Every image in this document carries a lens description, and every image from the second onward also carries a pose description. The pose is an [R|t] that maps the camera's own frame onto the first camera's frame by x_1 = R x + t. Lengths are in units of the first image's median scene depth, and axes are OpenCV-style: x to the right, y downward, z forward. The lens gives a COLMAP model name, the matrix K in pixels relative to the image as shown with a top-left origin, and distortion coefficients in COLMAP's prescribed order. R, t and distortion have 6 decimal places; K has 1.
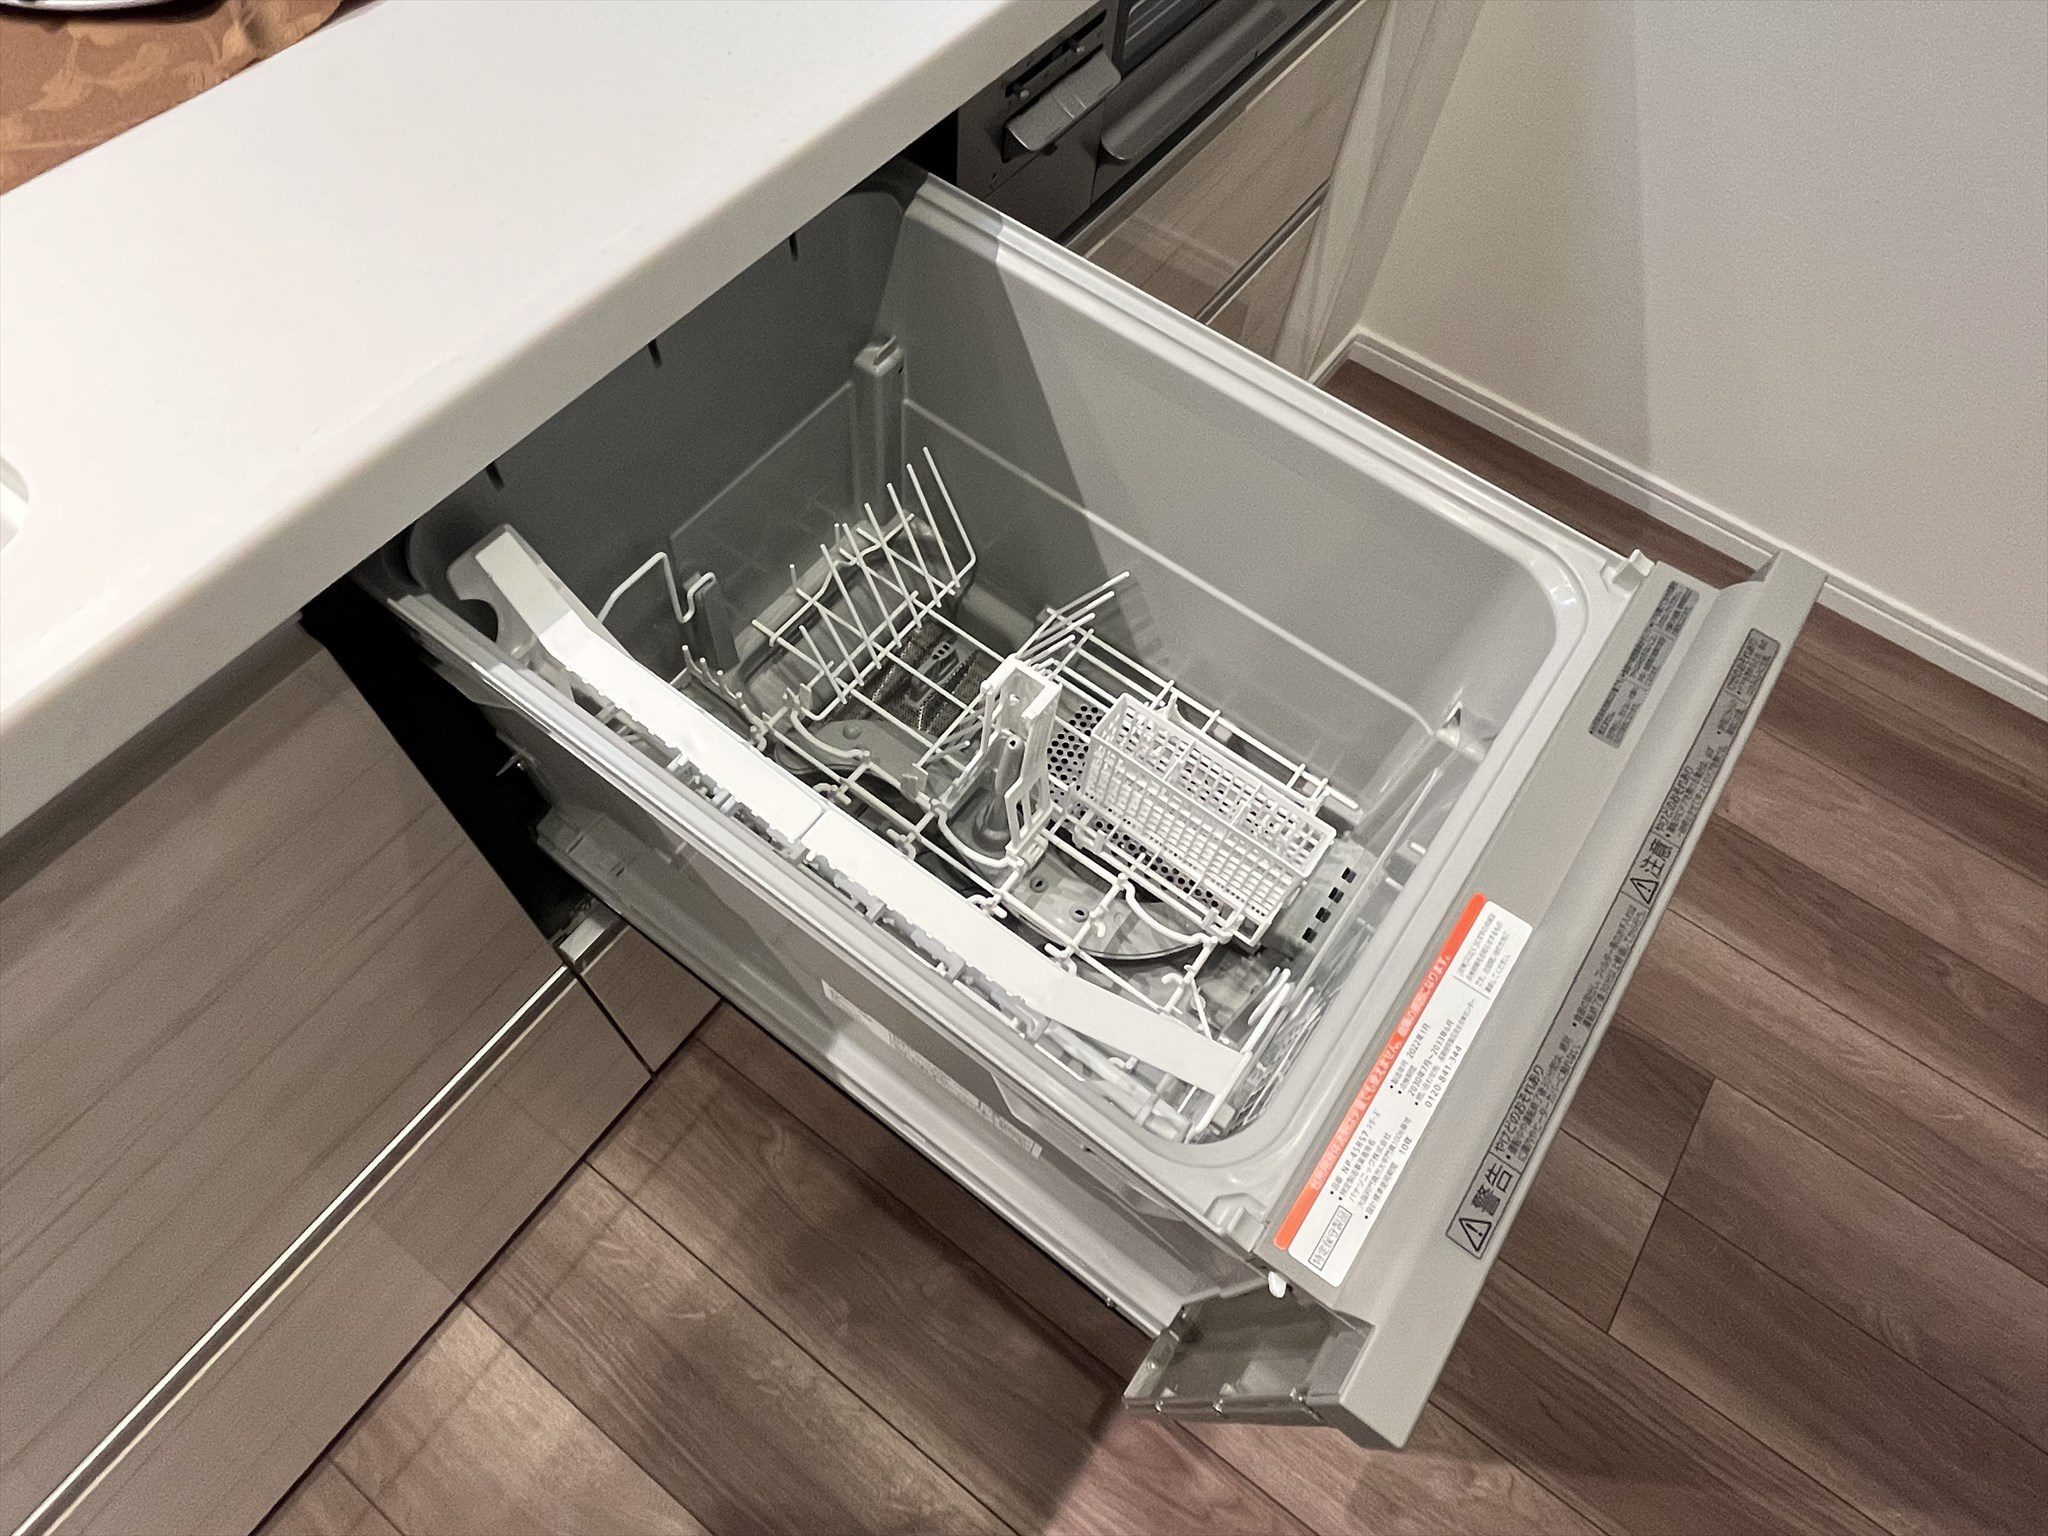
lens RADIAL K [[1200.8, 0, 1013.7], [0, 1200.8, 757.7], [0, 0, 1]] dist [0.009090, 0.001439]
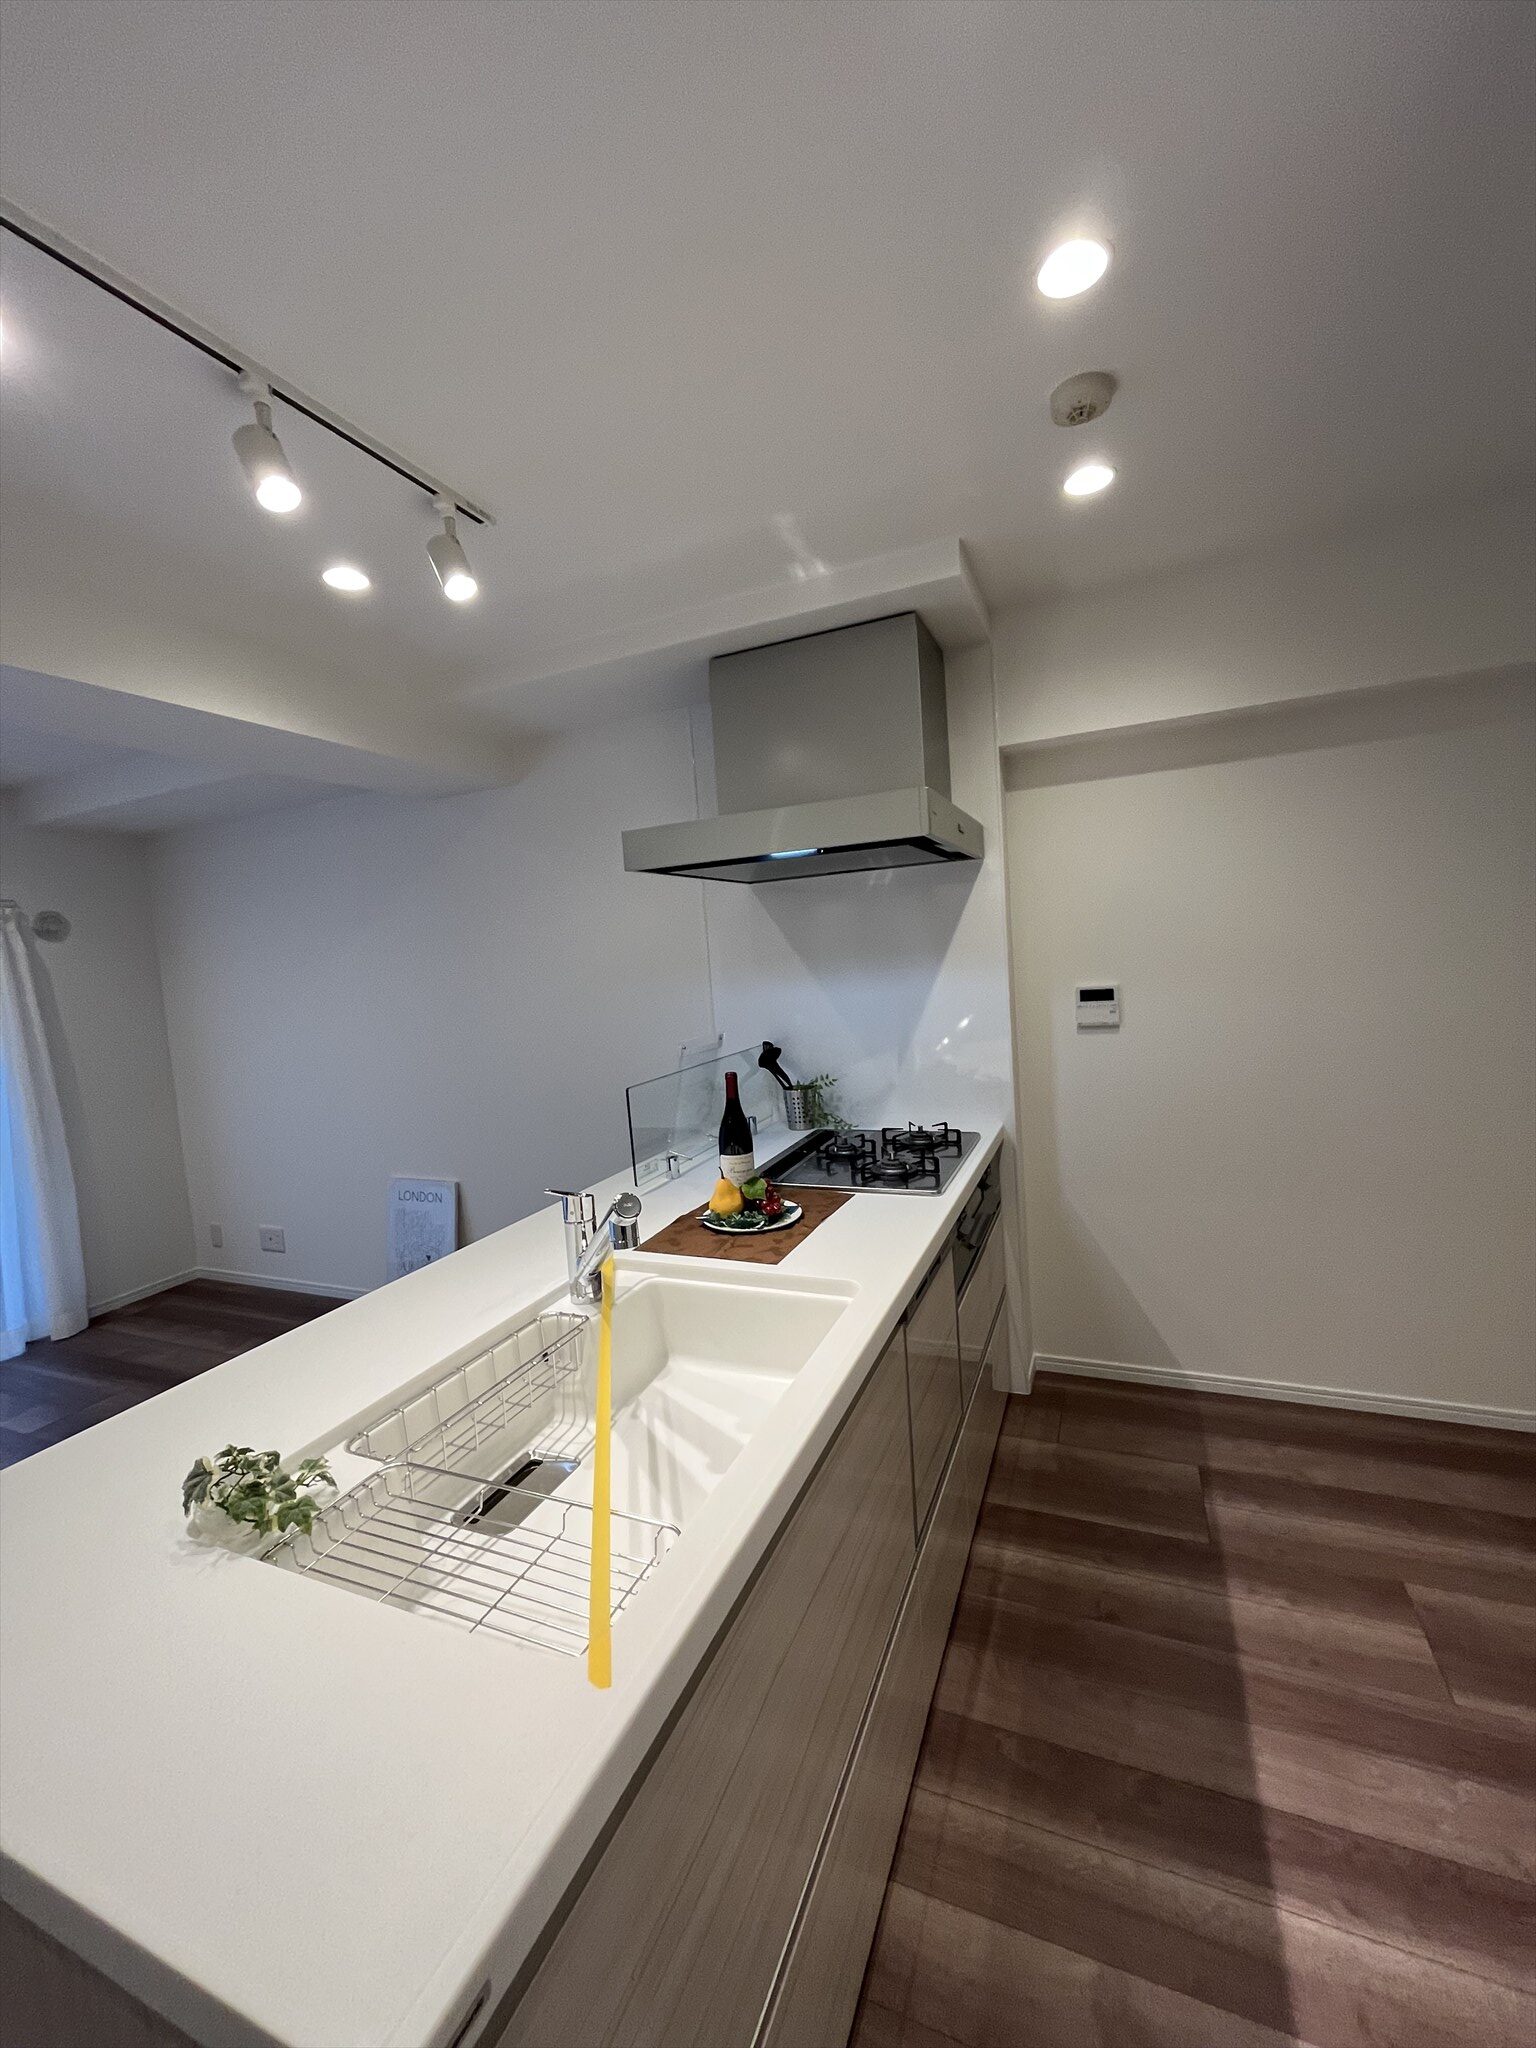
lens RADIAL K [[825.3, 0, 770.2], [0, 825.3, 1020.6], [0, 0, 1]] dist [0.001019, 0.000052]
pose [[0.964895, -0.161278, 0.207287, -0.659638], [0.261633, 0.521306, -0.812274, 0.712176], [0.022942, 0.837992, 0.545201, -0.642166]]
